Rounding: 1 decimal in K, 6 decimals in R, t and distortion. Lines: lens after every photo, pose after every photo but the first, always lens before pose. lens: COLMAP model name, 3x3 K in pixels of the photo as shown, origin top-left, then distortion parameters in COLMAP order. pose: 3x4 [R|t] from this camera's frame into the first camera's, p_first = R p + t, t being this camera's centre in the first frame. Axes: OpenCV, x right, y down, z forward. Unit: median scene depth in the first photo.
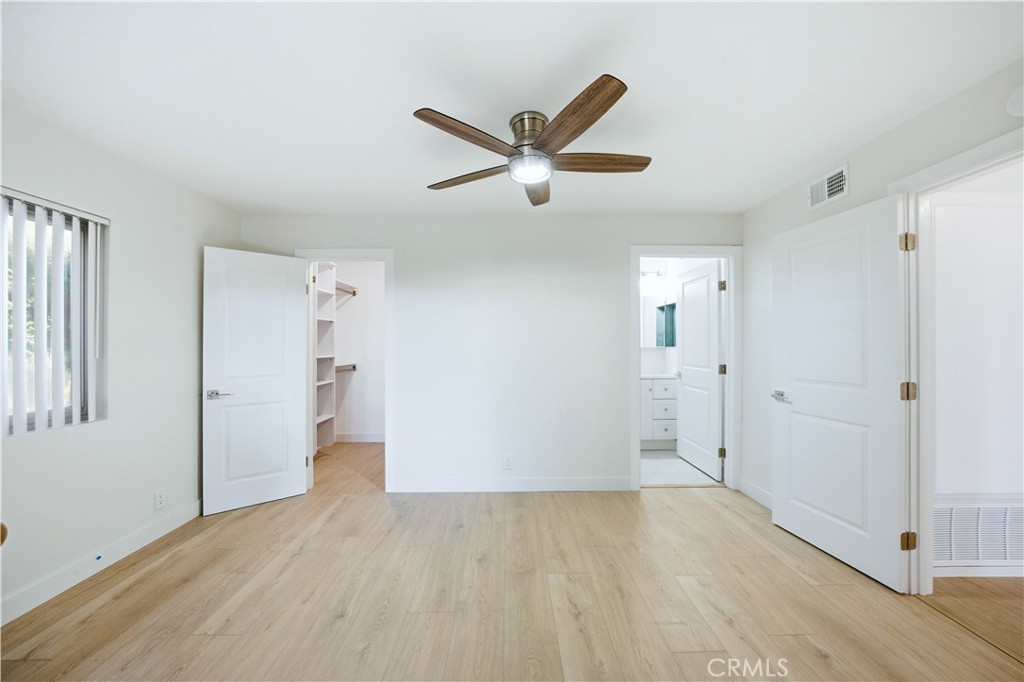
lens RADIAL K [[359.3, 0, 508.7], [0, 359.3, 347.5], [0, 0, 1]] dist [-0.028870, 0.006236]
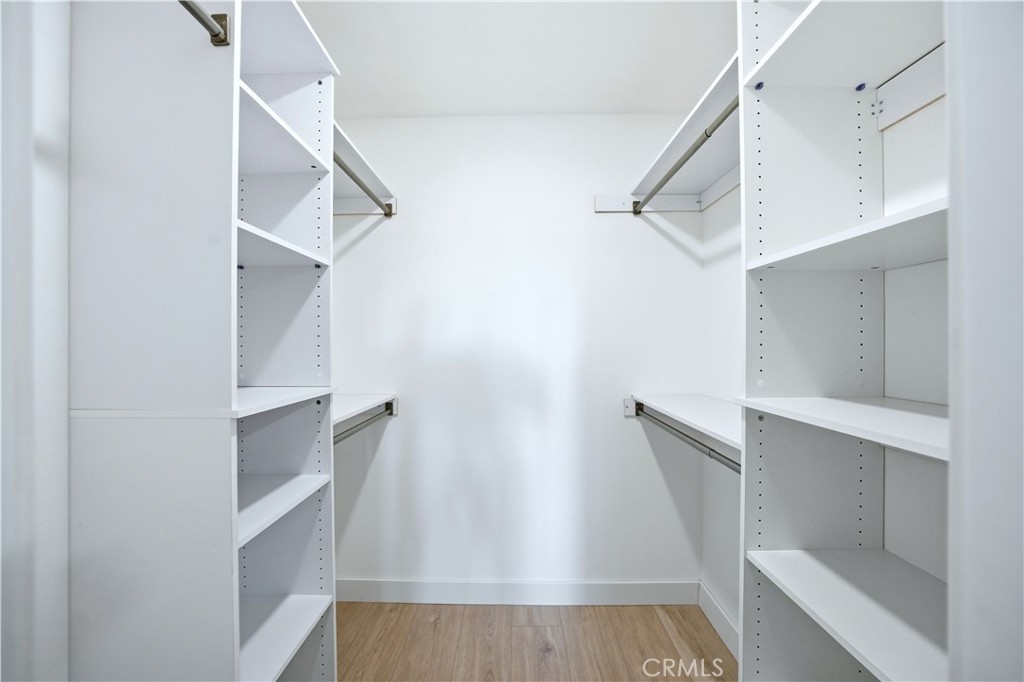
lens RADIAL K [[357.8, 0, 508.8], [0, 357.8, 339.8], [0, 0, 1]] dist [-0.029328, 0.006284]
pose [[0.999839, -0.006851, -0.016603, -0.120453], [0.006775, 0.999966, -0.004640, -0.003916], [0.016634, 0.004527, 0.999851, 0.254426]]
